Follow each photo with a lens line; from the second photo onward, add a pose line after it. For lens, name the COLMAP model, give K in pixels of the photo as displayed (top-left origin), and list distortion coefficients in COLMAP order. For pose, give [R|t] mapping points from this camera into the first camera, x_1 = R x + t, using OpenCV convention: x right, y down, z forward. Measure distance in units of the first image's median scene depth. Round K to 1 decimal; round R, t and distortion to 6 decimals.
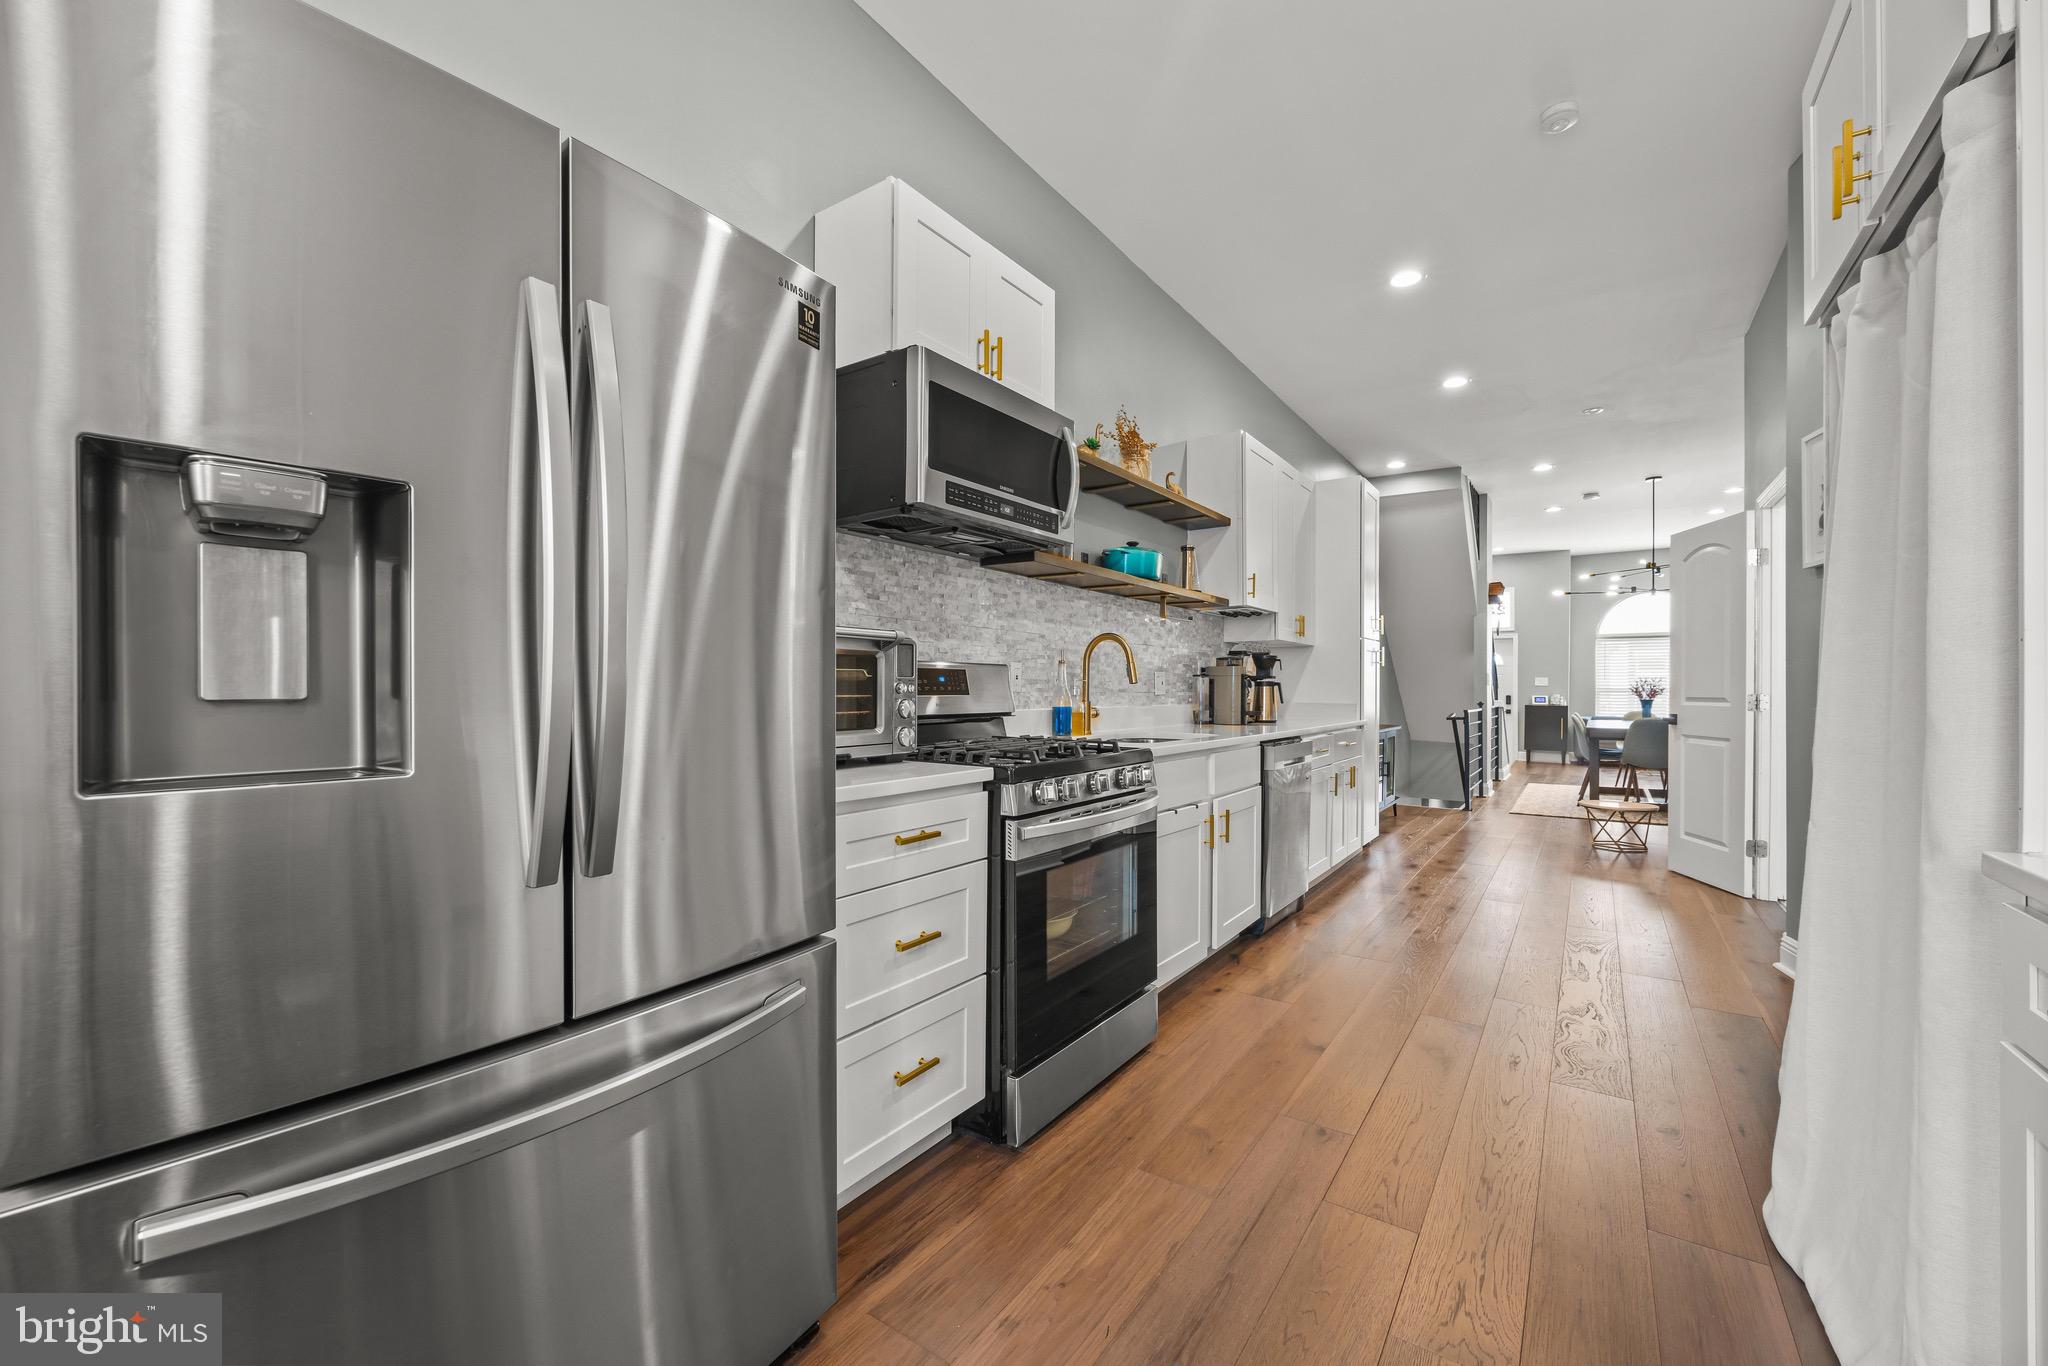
lens RADIAL K [[819.1, 0, 1034.3], [0, 819.1, 685.9], [0, 0, 1]] dist [0.000147, -0.000427]
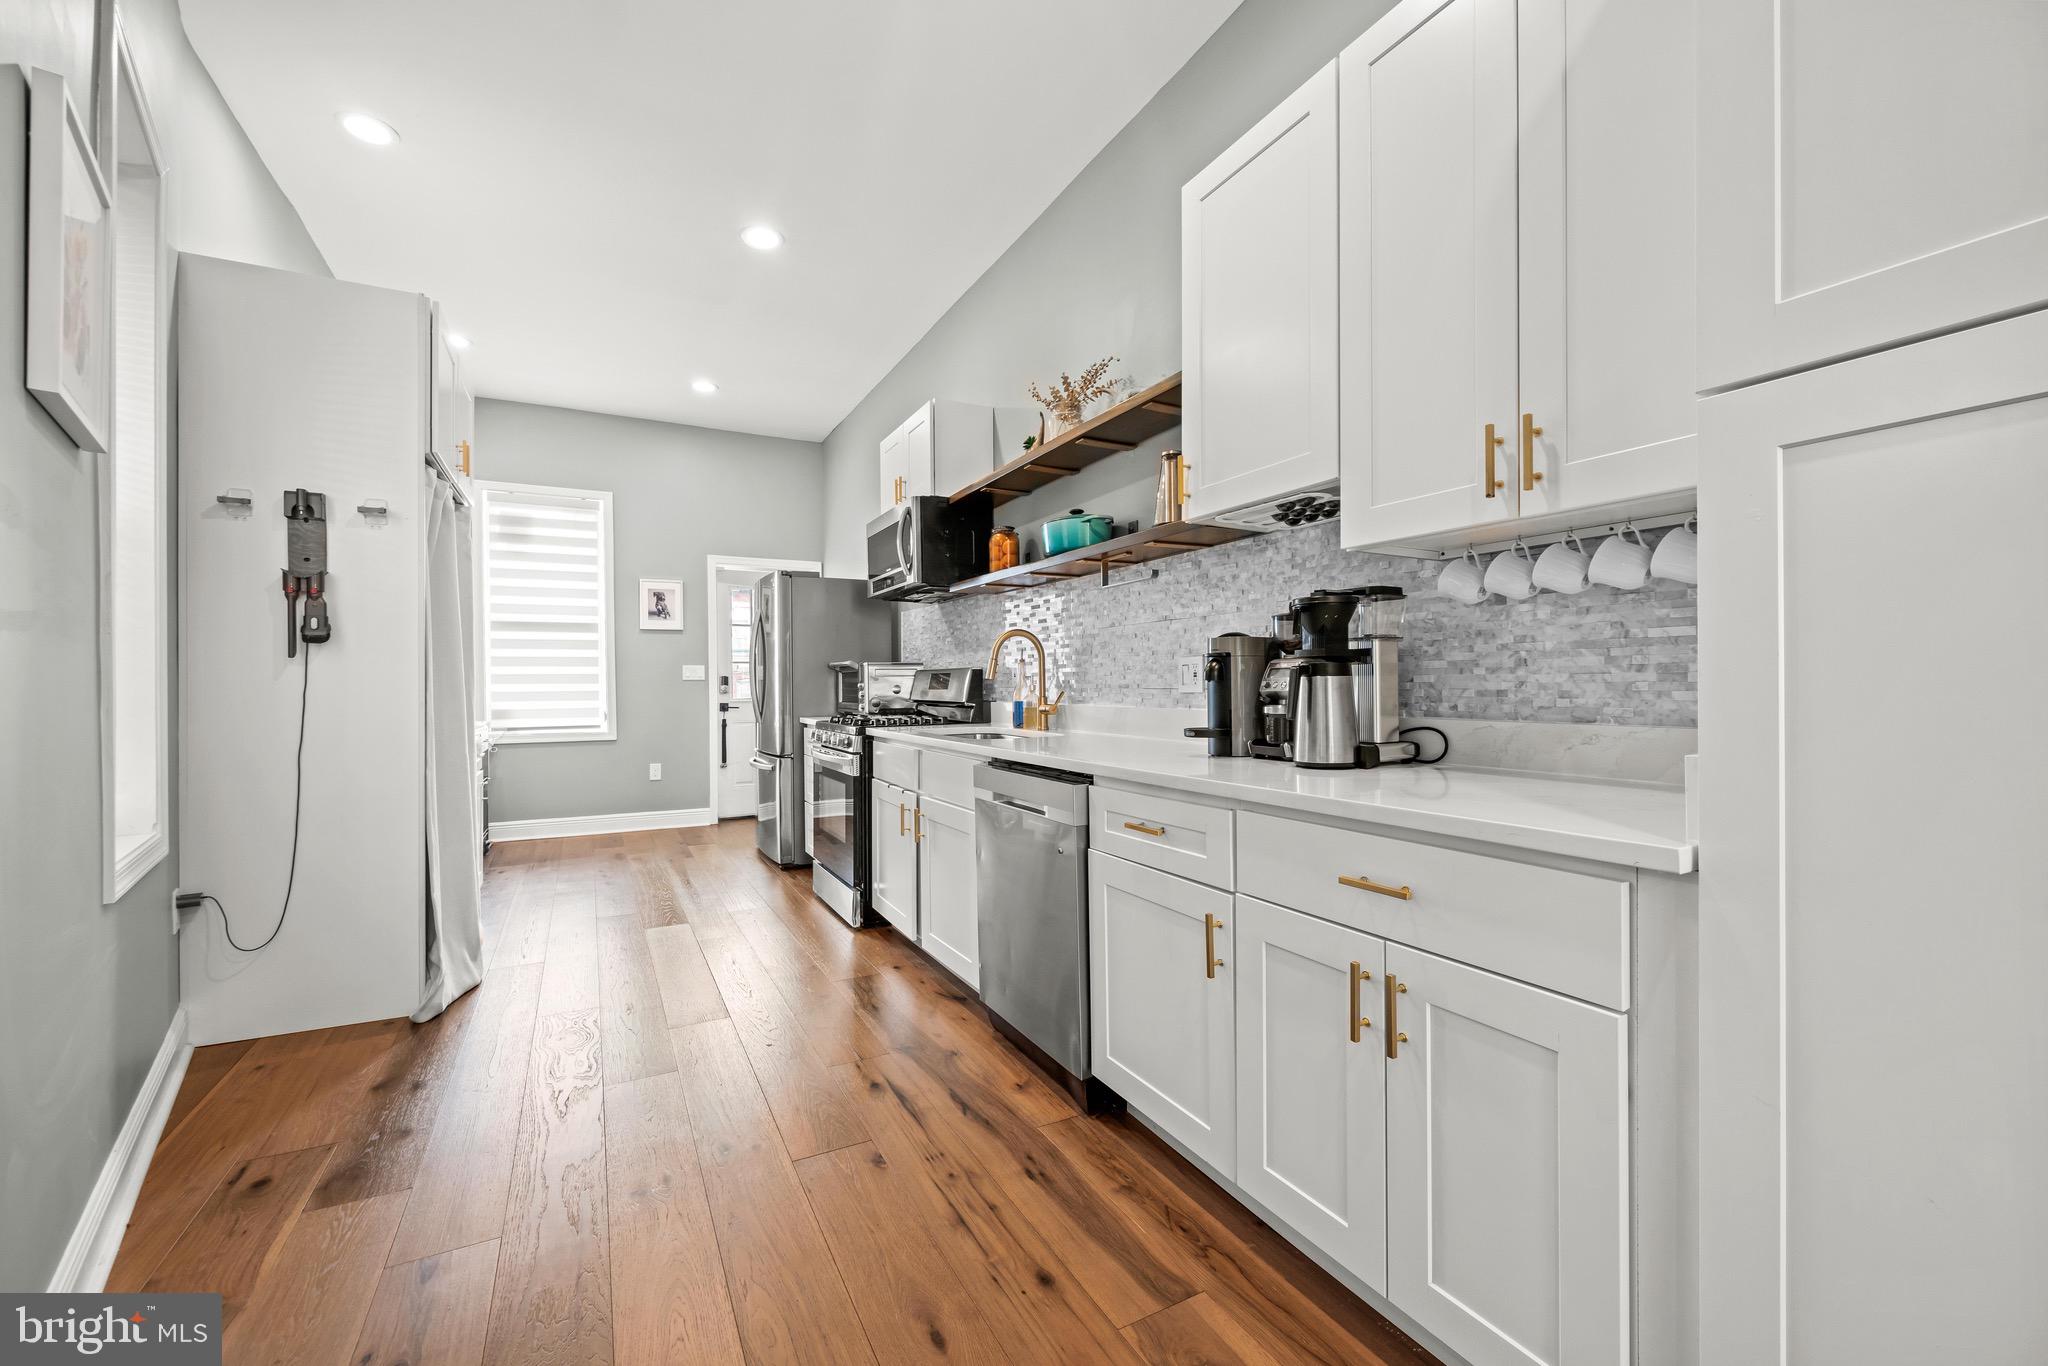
lens RADIAL K [[819.1, 0, 1019.1], [0, 819.1, 687.9], [0, 0, 1]] dist [0.000147, -0.000427]
pose [[-0.470493, 0.002370, -0.882401, 0.963248], [0.005680, 0.999984, -0.000343, 0.007299], [0.882386, -0.005173, -0.470498, 1.451543]]
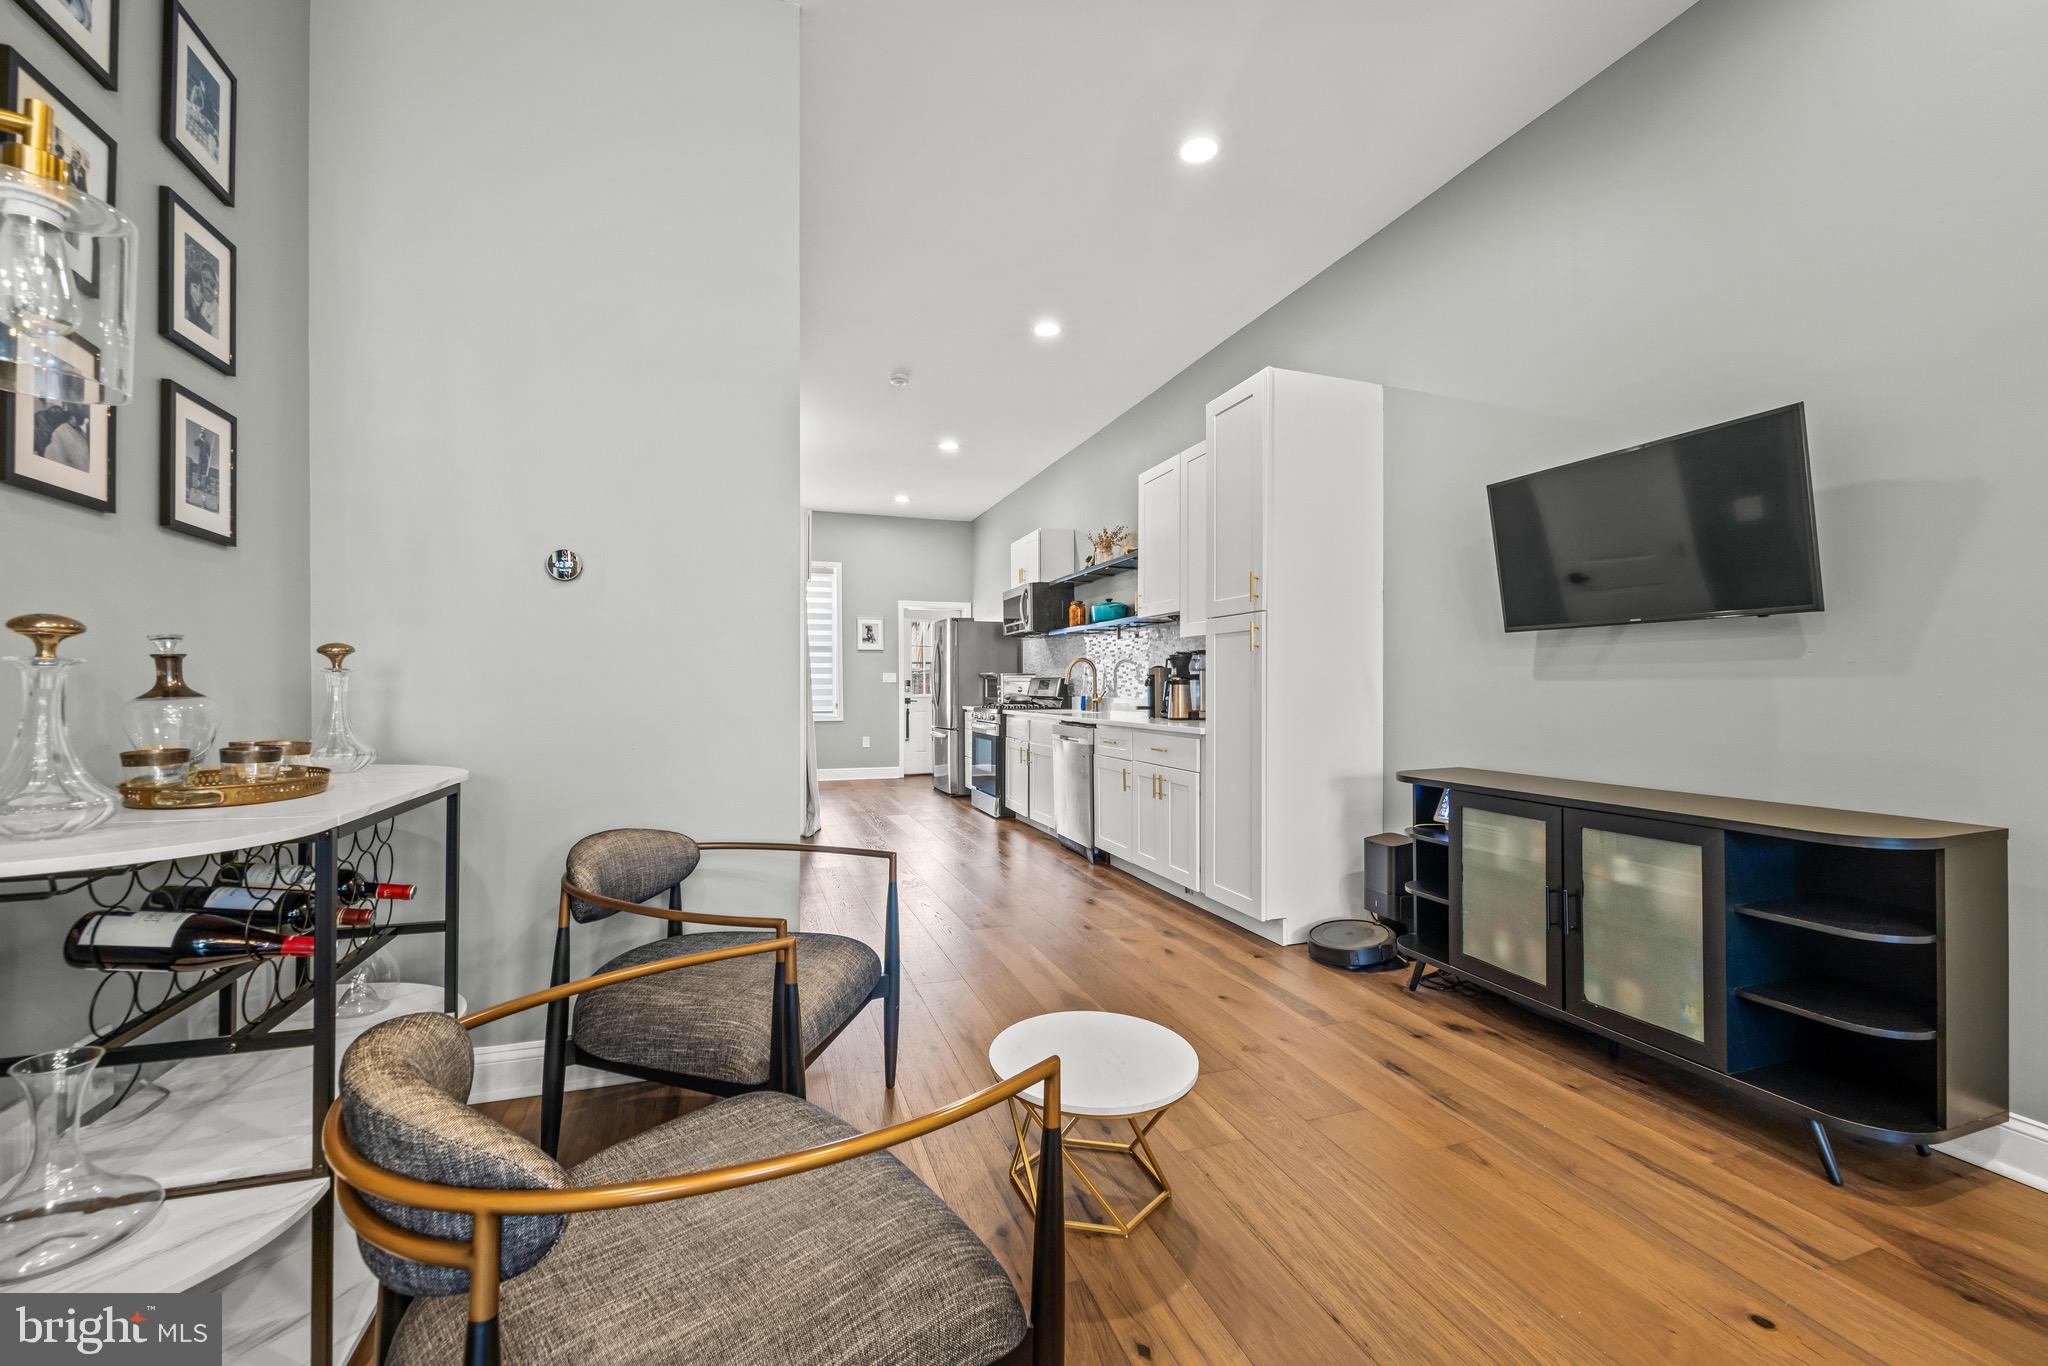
lens RADIAL K [[819.1, 0, 1021.0], [0, 819.1, 692.2], [0, 0, 1]] dist [0.000147, -0.000427]
pose [[-0.599664, 0.002592, -0.800248, 1.704286], [0.000231, 0.999995, 0.003066, 0.008911], [0.800252, 0.001654, -0.599662, 2.019810]]
